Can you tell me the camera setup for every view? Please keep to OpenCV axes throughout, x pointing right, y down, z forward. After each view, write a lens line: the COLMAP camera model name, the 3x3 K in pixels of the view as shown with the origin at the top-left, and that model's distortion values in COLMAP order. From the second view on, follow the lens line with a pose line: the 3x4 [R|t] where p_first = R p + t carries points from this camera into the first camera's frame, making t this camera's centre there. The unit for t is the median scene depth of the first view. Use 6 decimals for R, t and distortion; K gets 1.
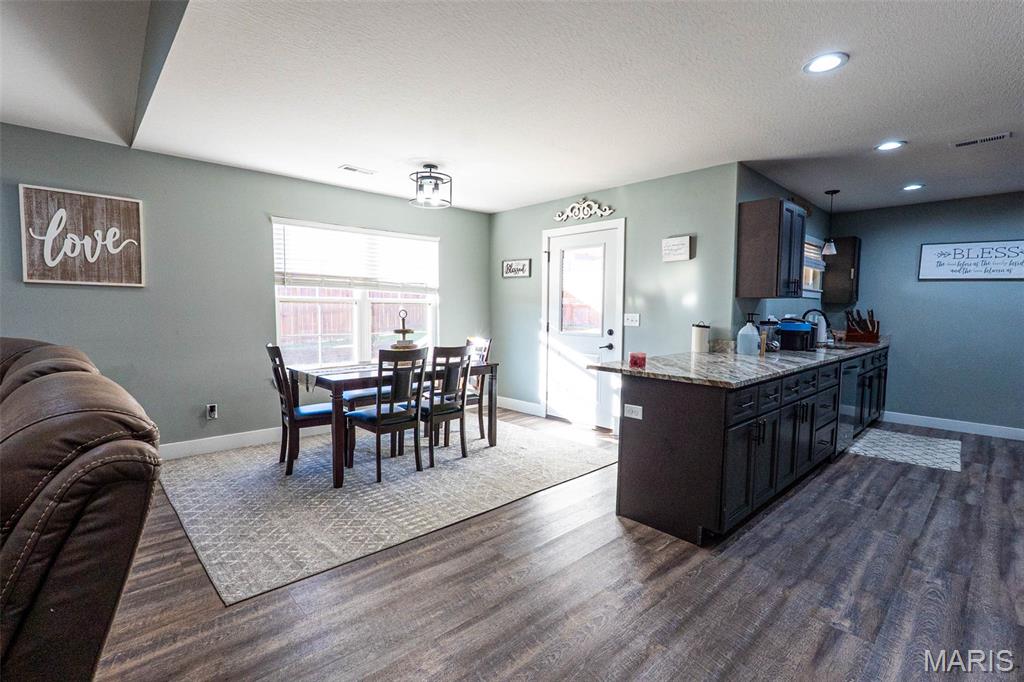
lens RADIAL K [[468.9, 0, 512.0], [0, 468.9, 341.0], [0, 0, 1]] dist [-0.007094, 0.000248]
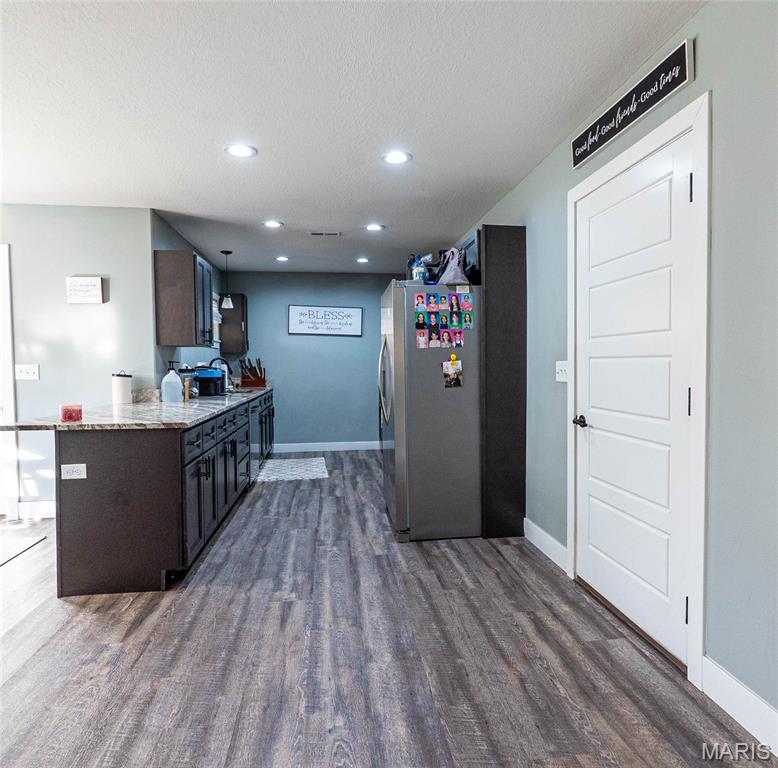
lens RADIAL K [[527.4, 0, 404.1], [0, 527.4, 382.5], [0, 0, 1]] dist [-0.006446, -0.001587]
pose [[0.573368, -0.044532, 0.818086, -0.138635], [0.070392, 0.997507, 0.004964, 0.016945], [-0.816268, 0.054741, 0.575074, -0.061313]]
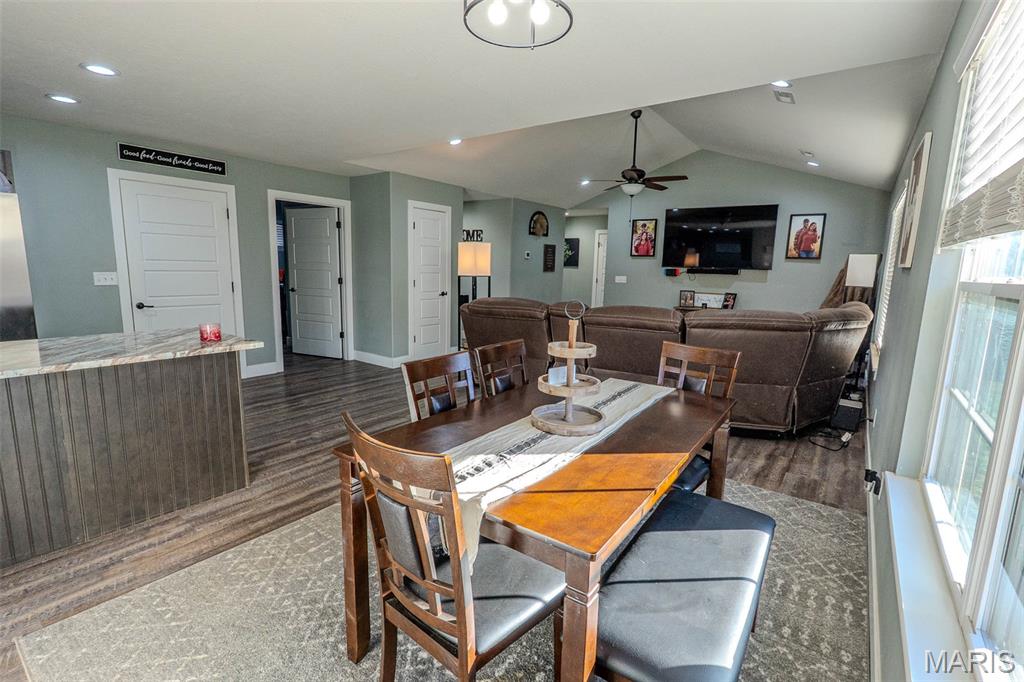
lens RADIAL K [[468.9, 0, 512.0], [0, 468.9, 341.0], [0, 0, 1]] dist [-0.007094, 0.000248]
pose [[-0.982962, -0.007238, -0.183667, -0.107833], [-0.049069, 0.973294, 0.224259, -0.137283], [0.177139, 0.229450, -0.957066, 1.532620]]
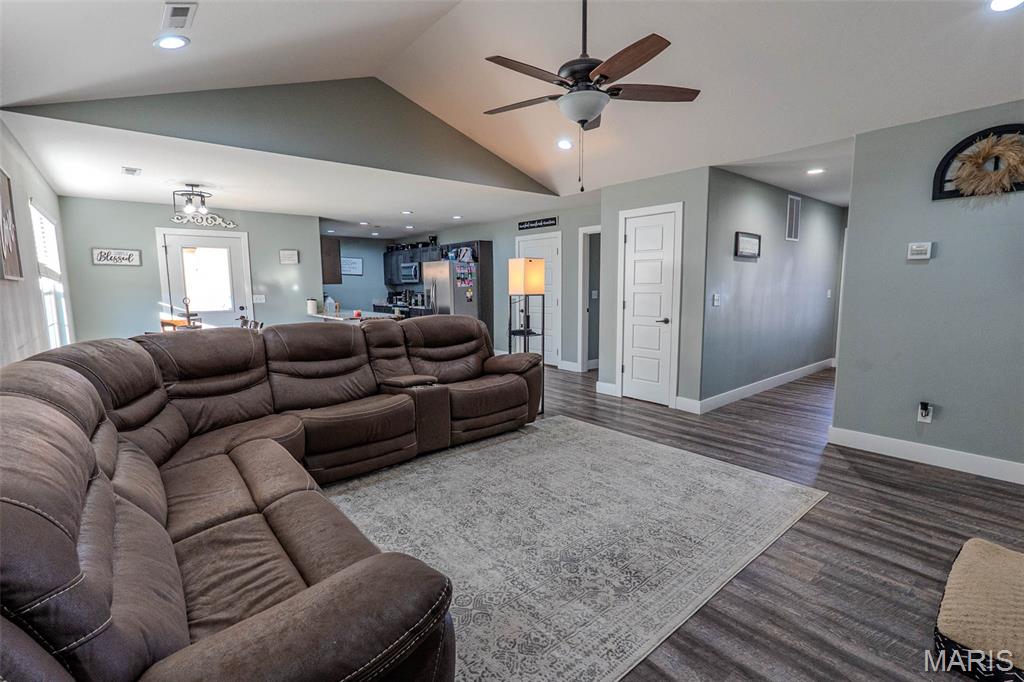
lens RADIAL K [[469.9, 0, 512.0], [0, 469.9, 339.1], [0, 0, 1]] dist [-0.004370, 0.000378]
pose [[0.060746, -0.126960, 0.990046, -1.543480], [0.078953, 0.989381, 0.122030, -0.045200], [-0.995026, 0.070754, 0.070125, 0.072219]]
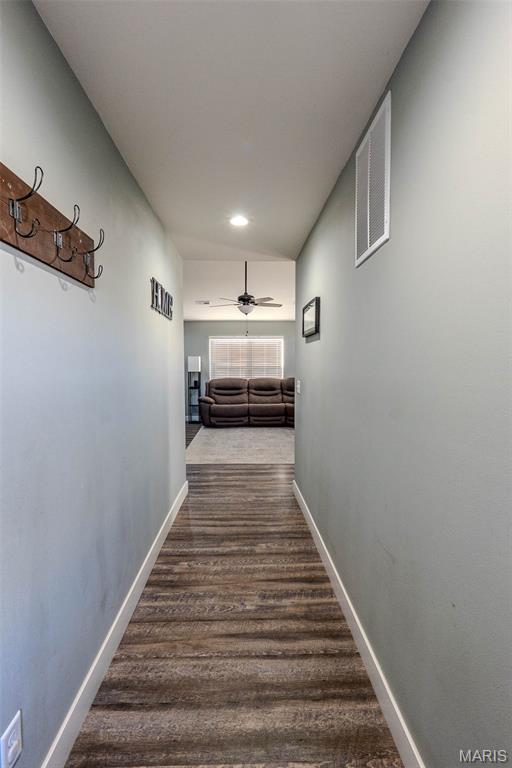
lens RADIAL K [[352.5, 0, 256.0], [0, 352.5, 384.0], [0, 0, 1]] dist [-0.004370, 0.000378]
pose [[0.743983, 0.019672, -0.667909, 0.308165], [-0.037595, 0.999216, -0.012447, 0.071368], [0.667140, 0.034371, 0.744139, -1.151919]]
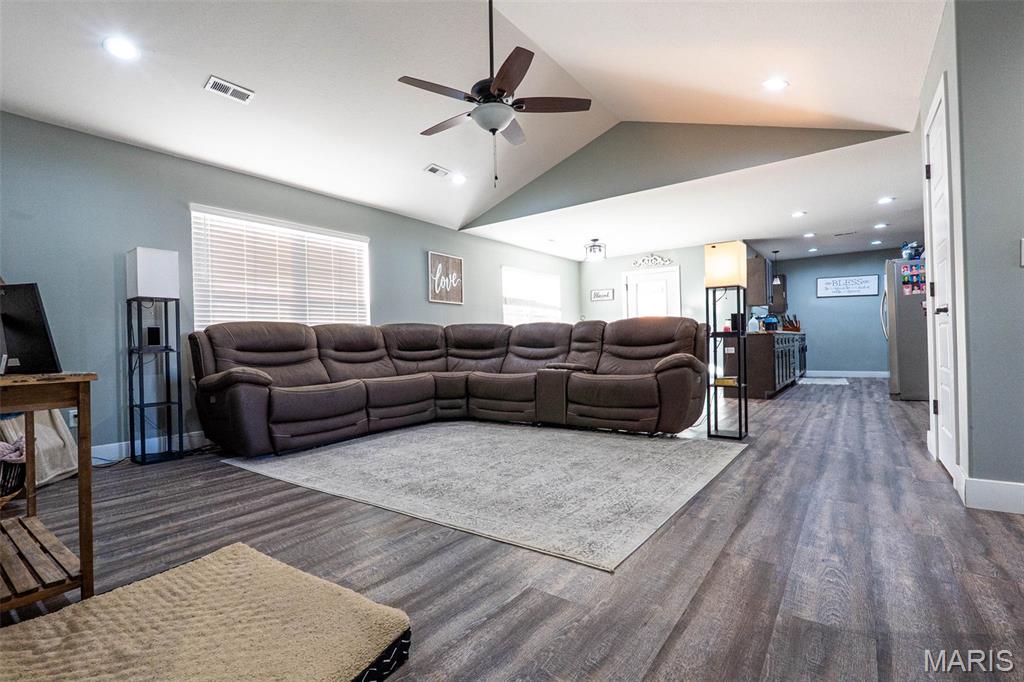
lens RADIAL K [[468.9, 0, 512.0], [0, 468.9, 341.0], [0, 0, 1]] dist [-0.007094, 0.000248]
pose [[0.982823, -0.032243, 0.181714, -0.917585], [0.046109, 0.996294, -0.072608, 0.167115], [-0.178699, 0.079739, 0.980667, -0.818397]]
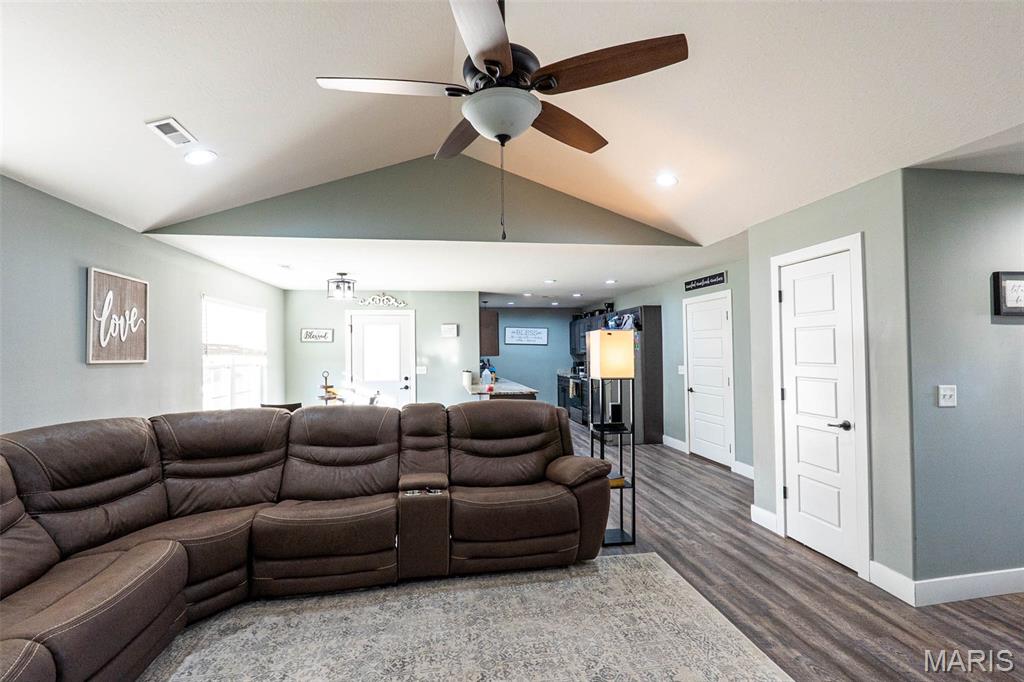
lens RADIAL K [[469.9, 0, 512.0], [0, 469.9, 339.1], [0, 0, 1]] dist [-0.004370, 0.000378]
pose [[0.558715, 0.003661, 0.829351, -1.176832], [0.076093, 0.995546, -0.055657, -0.046000], [-0.825861, 0.094204, 0.555948, -0.265515]]
